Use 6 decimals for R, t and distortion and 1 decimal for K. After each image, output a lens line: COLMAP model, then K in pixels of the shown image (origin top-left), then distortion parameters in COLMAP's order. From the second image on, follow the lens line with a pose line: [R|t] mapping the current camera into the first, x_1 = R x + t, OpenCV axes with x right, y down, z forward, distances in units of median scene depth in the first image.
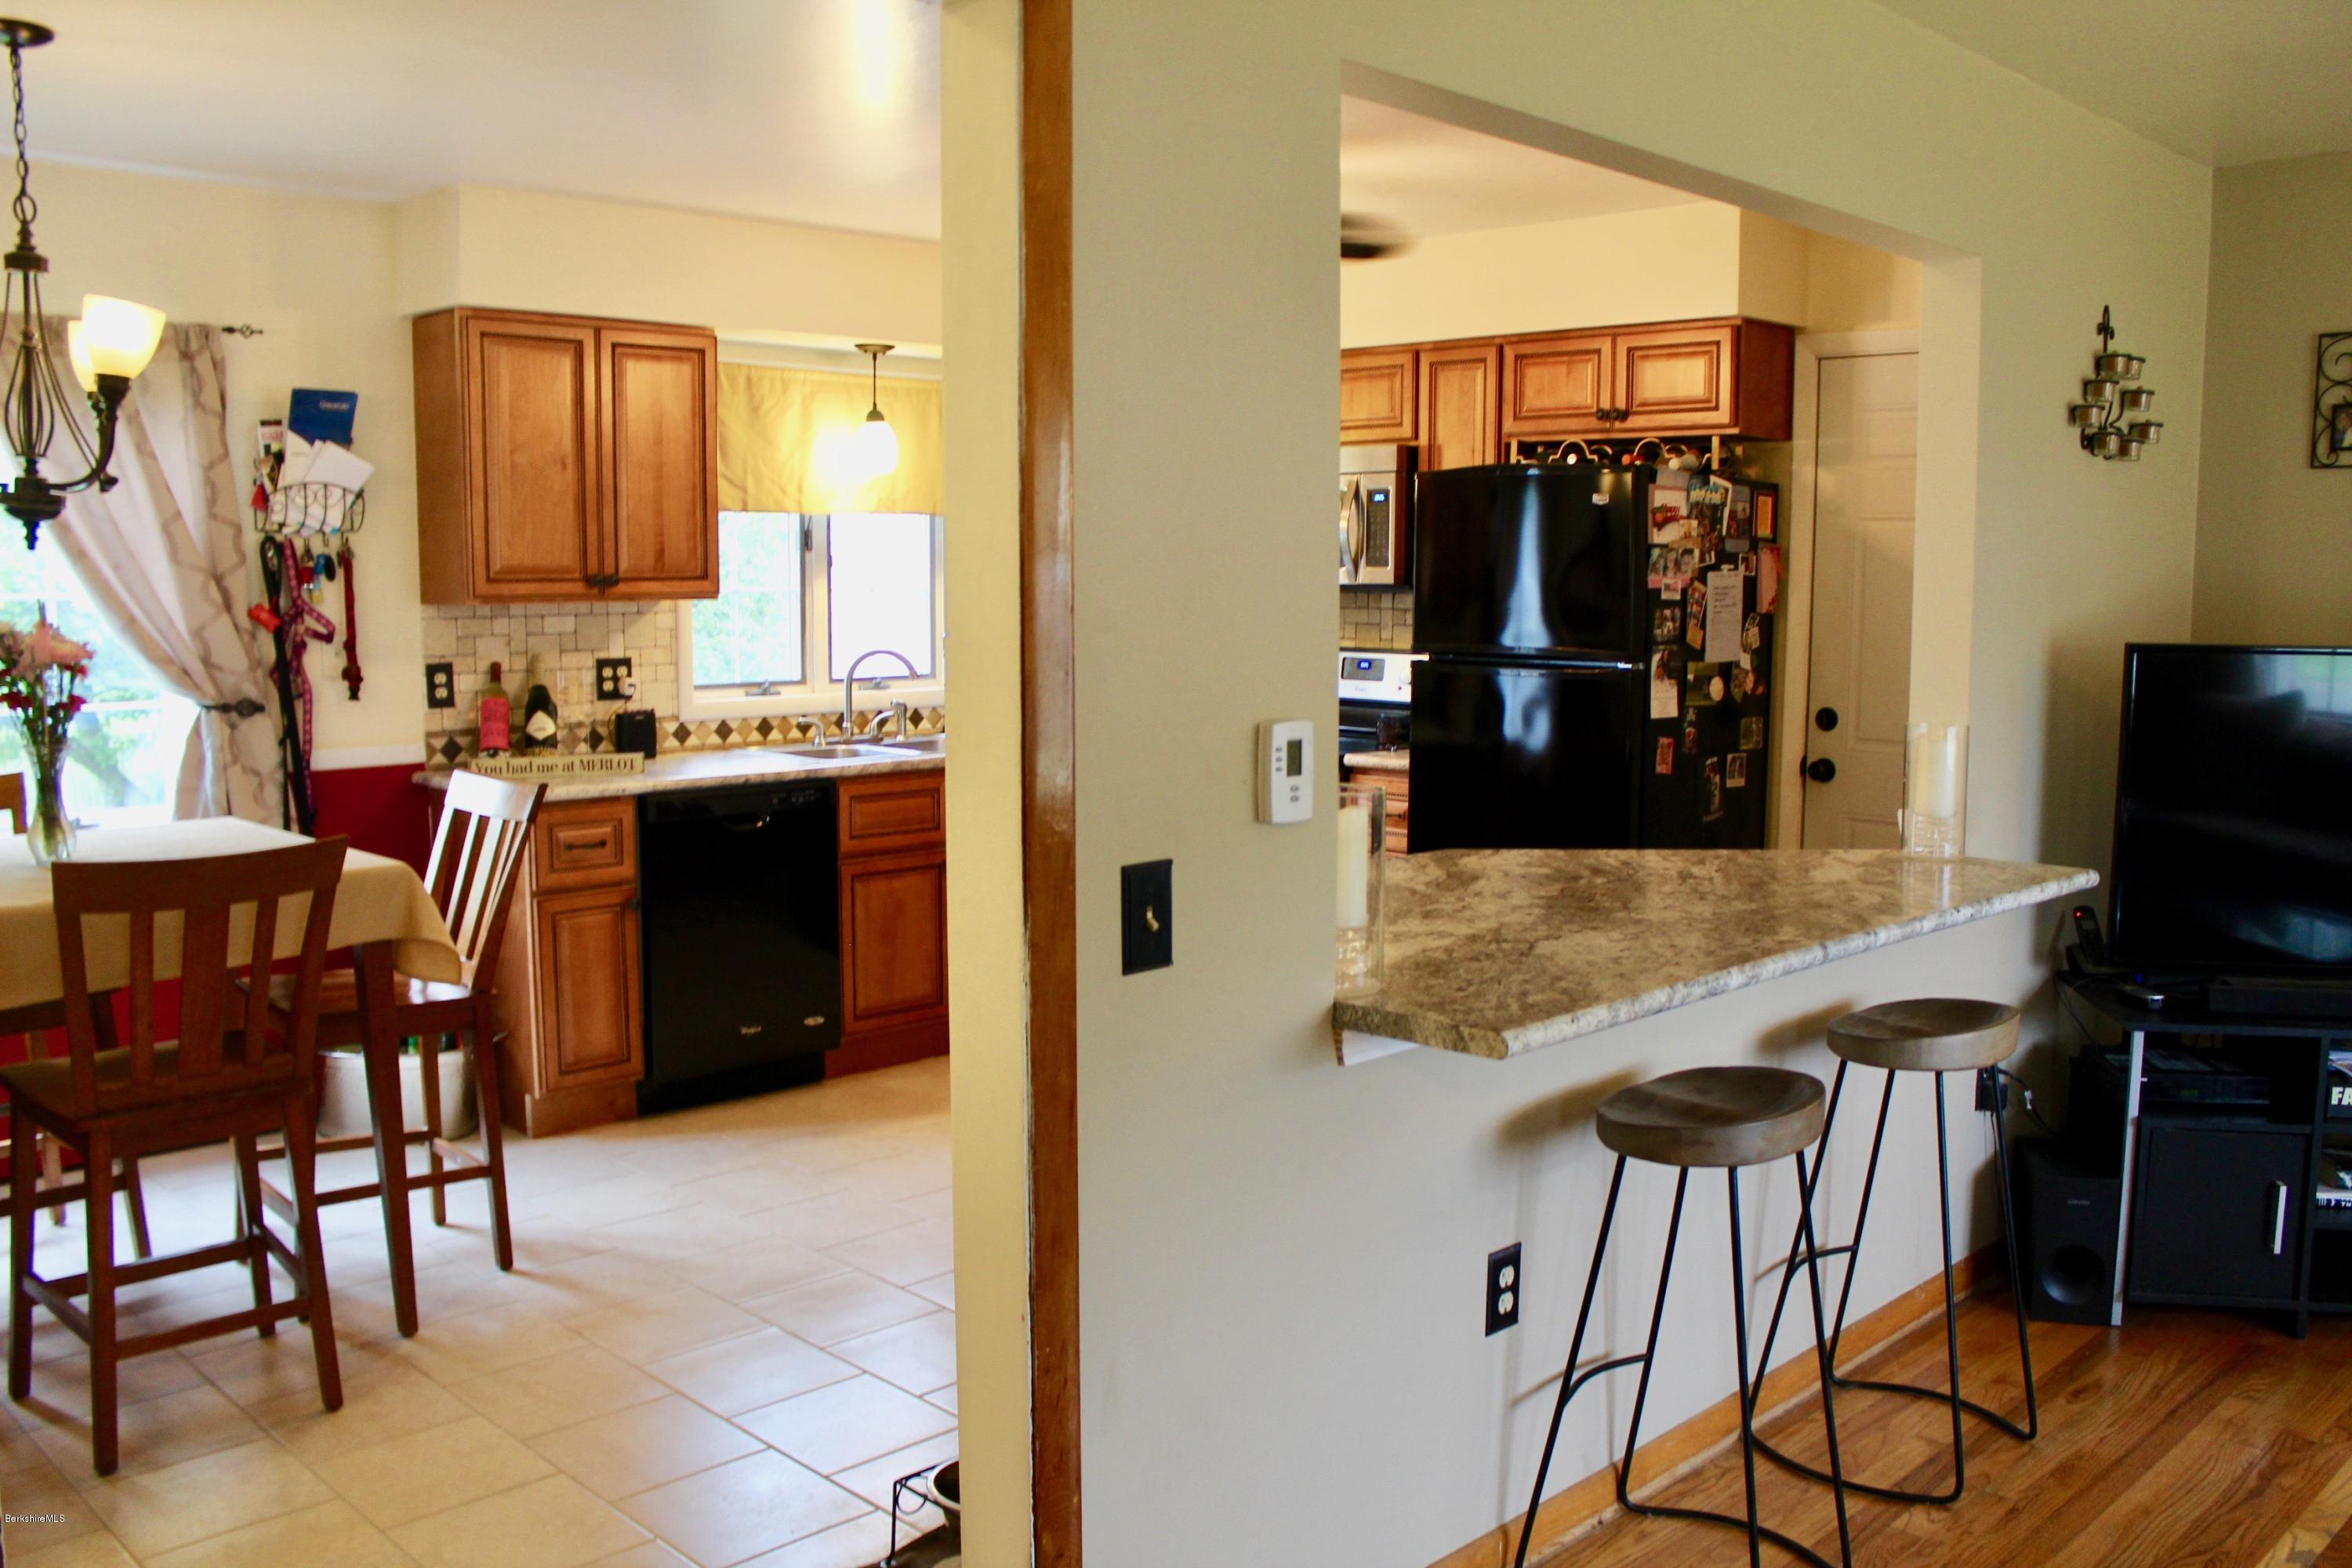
lens RADIAL K [[1988.3, 0, 1184.5], [0, 1988.3, 795.6], [0, 0, 1]] dist [-0.160495, 0.144829]
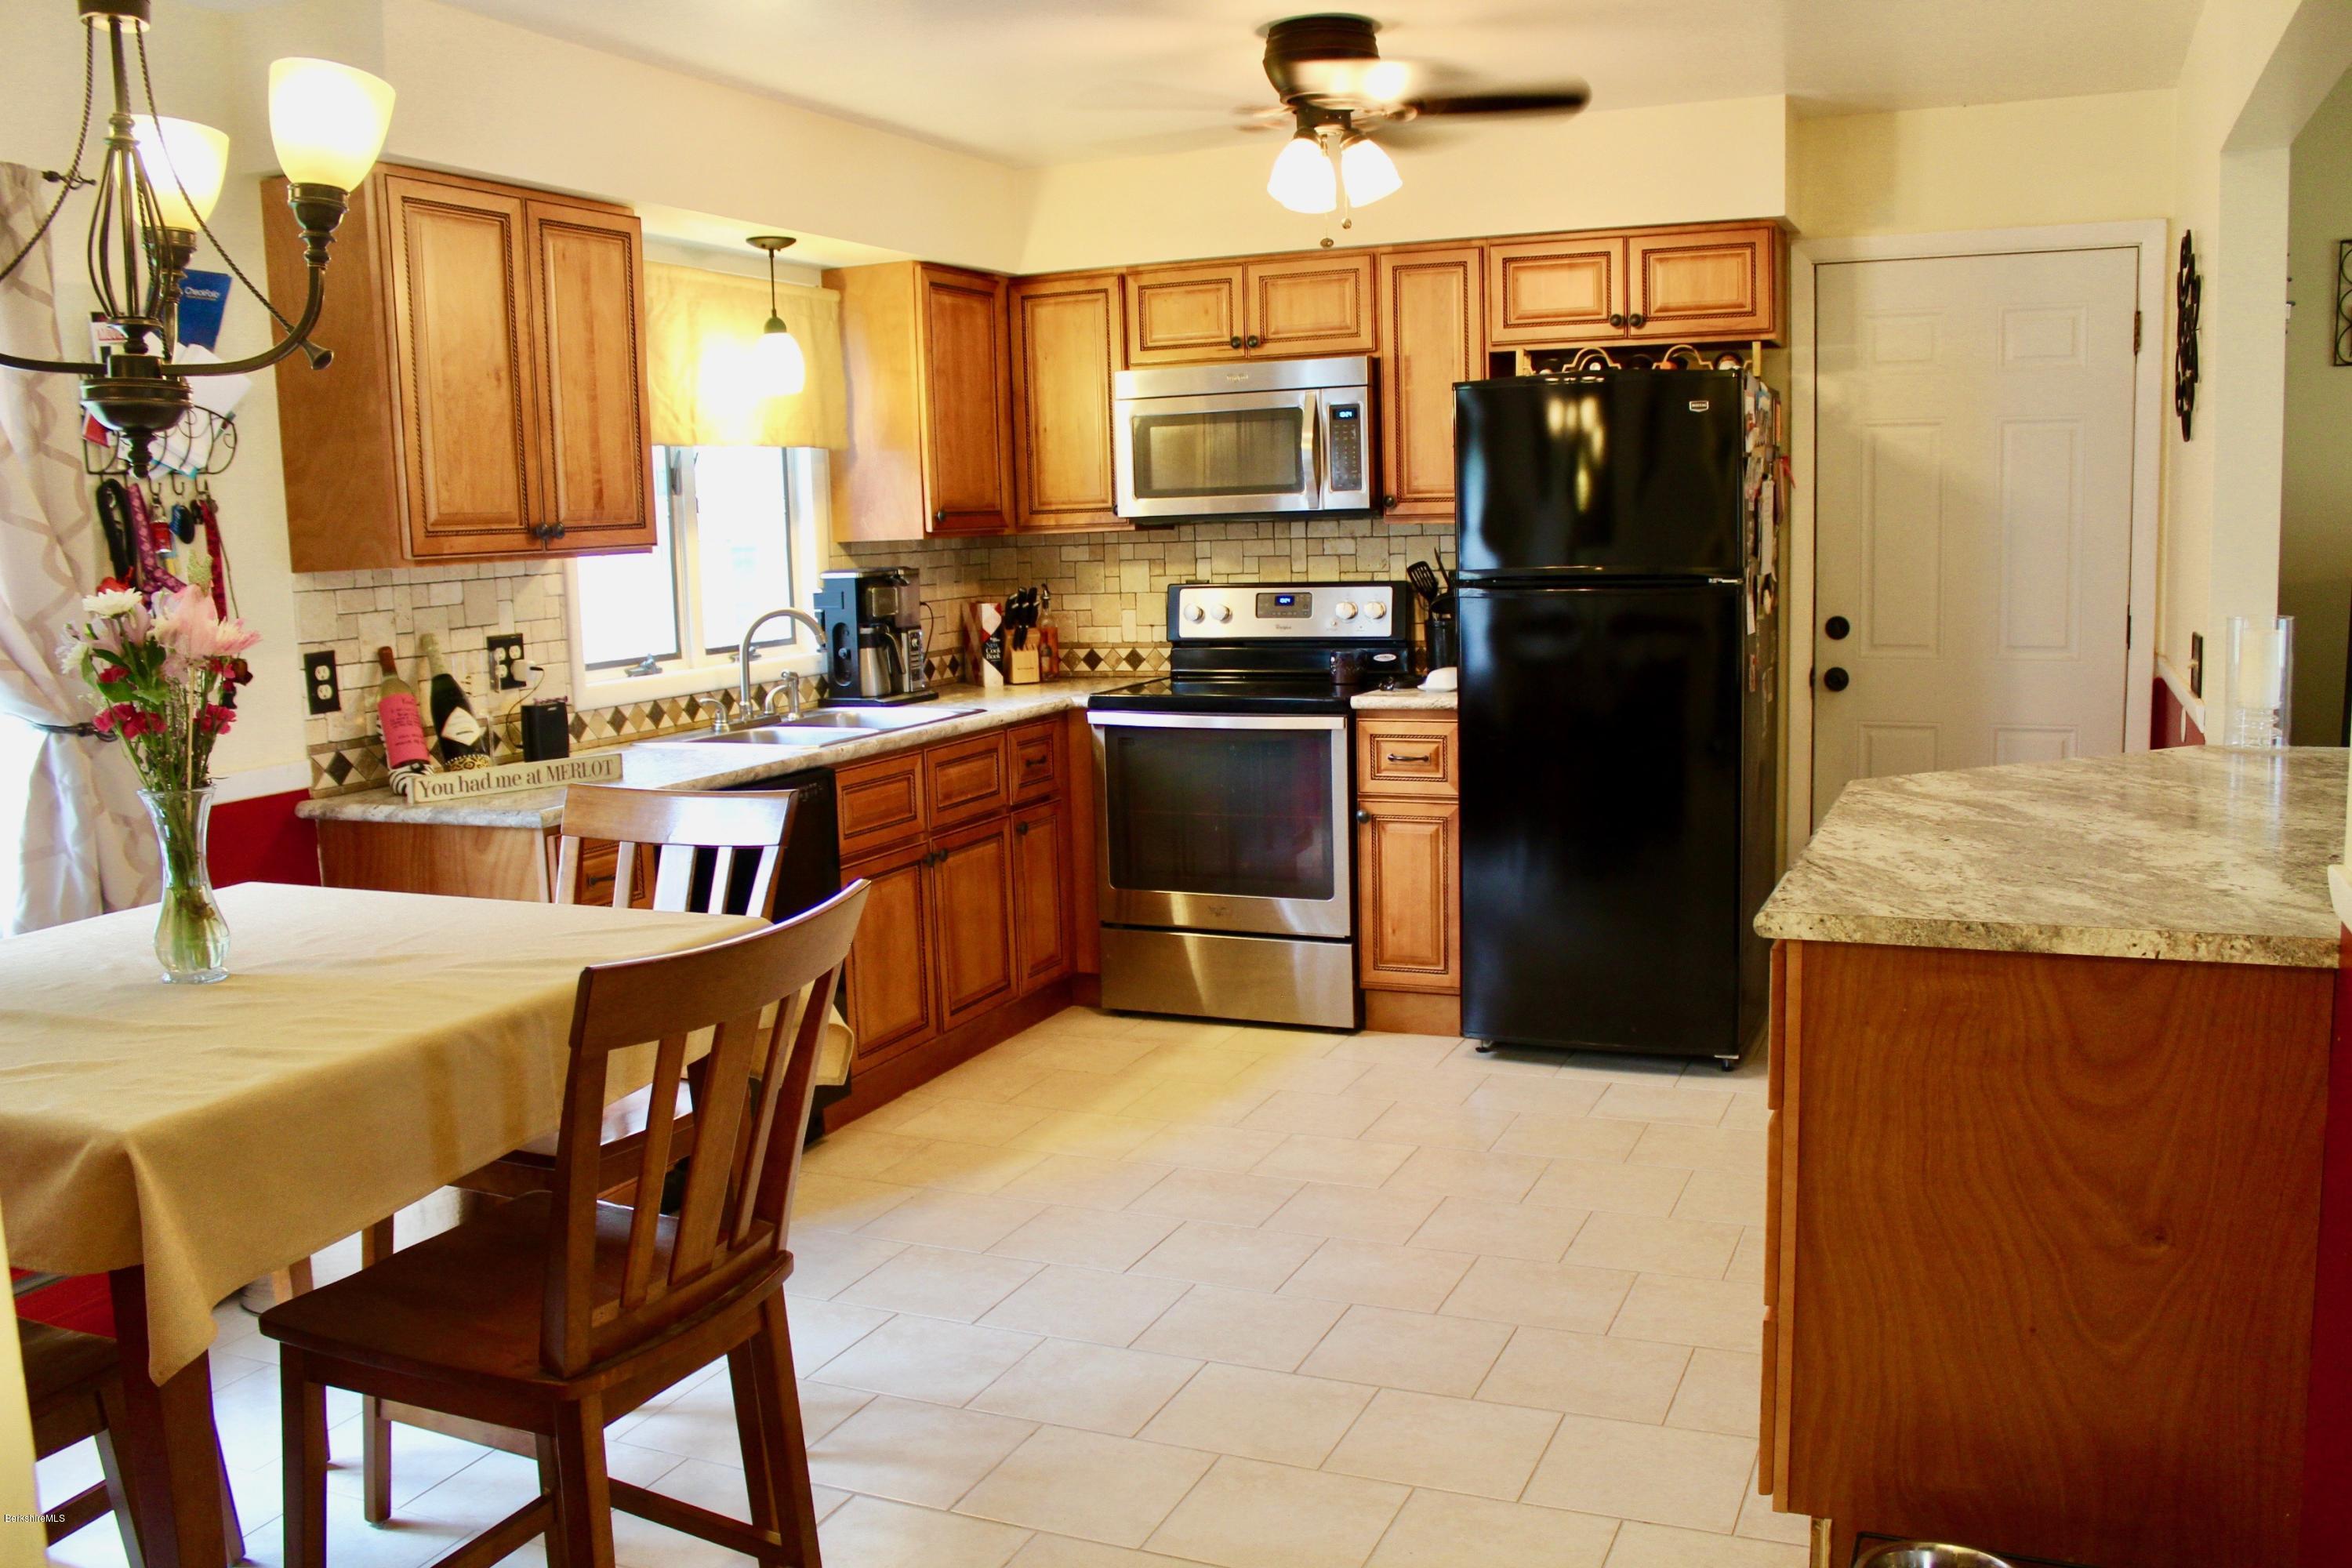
lens RADIAL K [[1988.3, 0, 1184.5], [0, 1988.3, 795.6], [0, 0, 1]] dist [-0.160495, 0.144829]
pose [[0.926695, -0.084113, 0.366281, -0.371563], [0.076350, 0.996443, 0.035656, -0.015829], [-0.367977, -0.005076, 0.929821, 0.209348]]
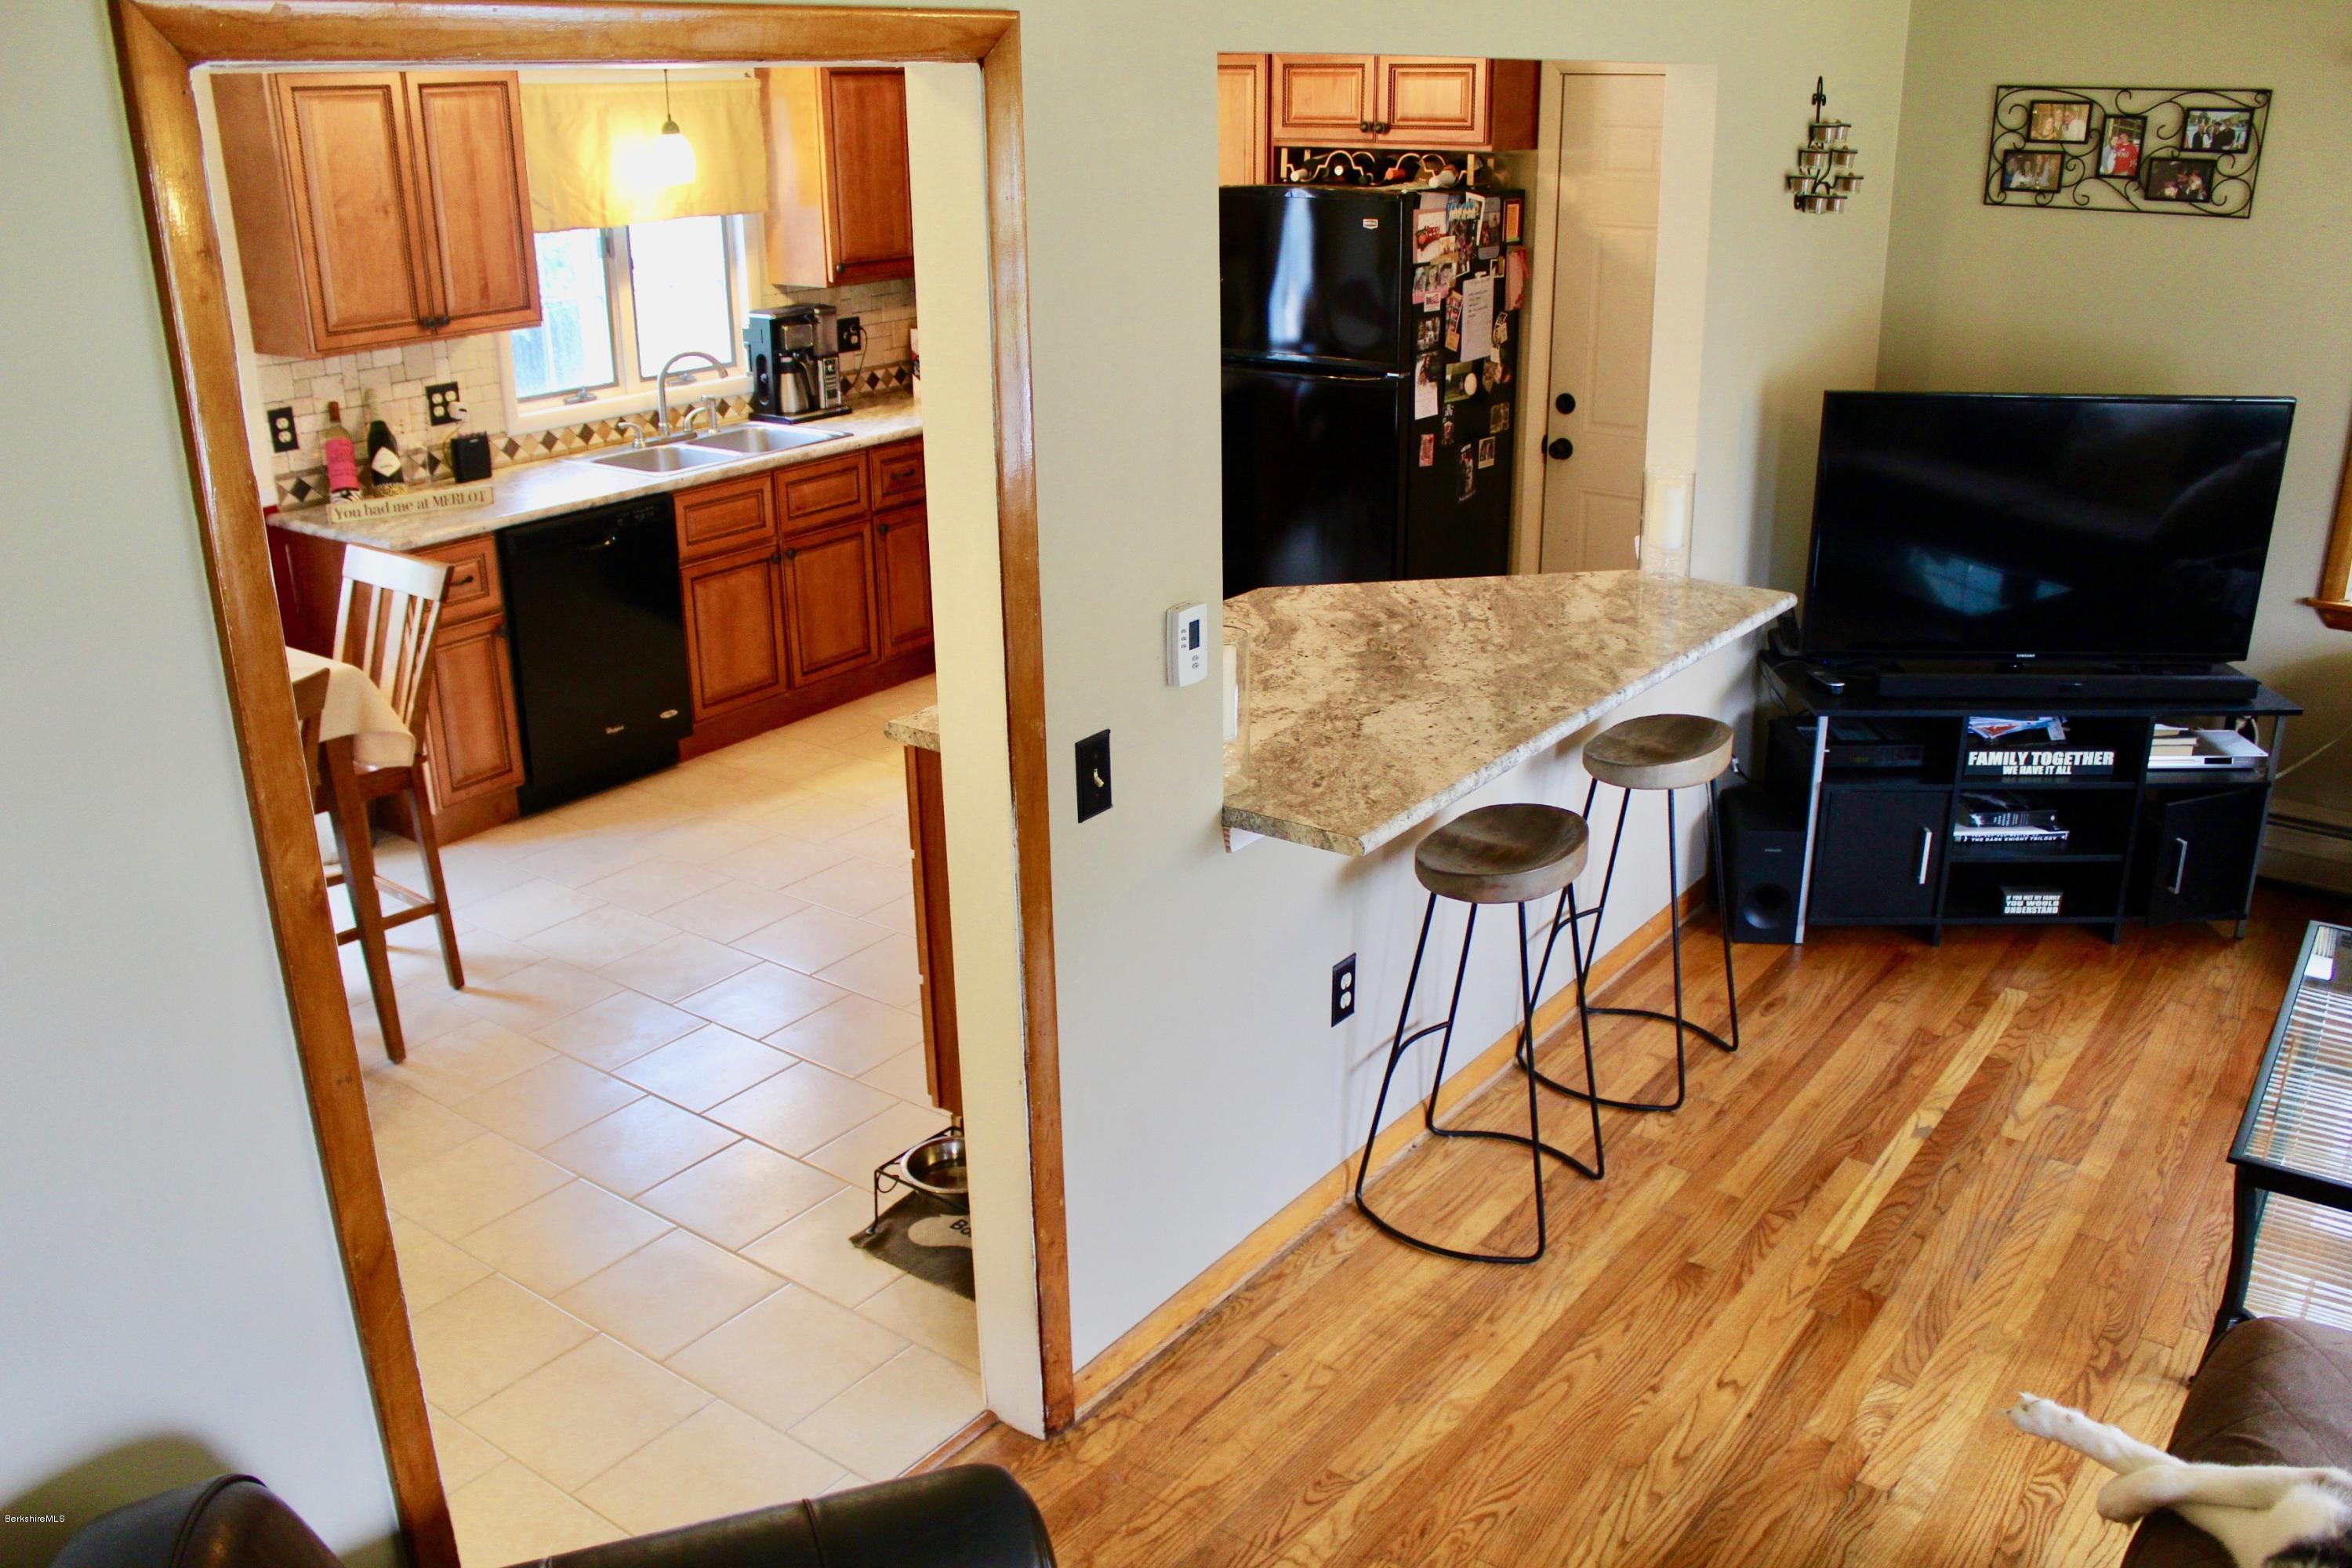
lens RADIAL K [[1988.3, 0, 1184.5], [0, 1988.3, 795.6], [0, 0, 1]] dist [-0.160495, 0.144829]
pose [[0.988608, -0.065264, 0.135630, -0.060626], [0.031125, 0.970270, 0.240015, -0.104569], [-0.147262, -0.233059, 0.961248, -0.115027]]
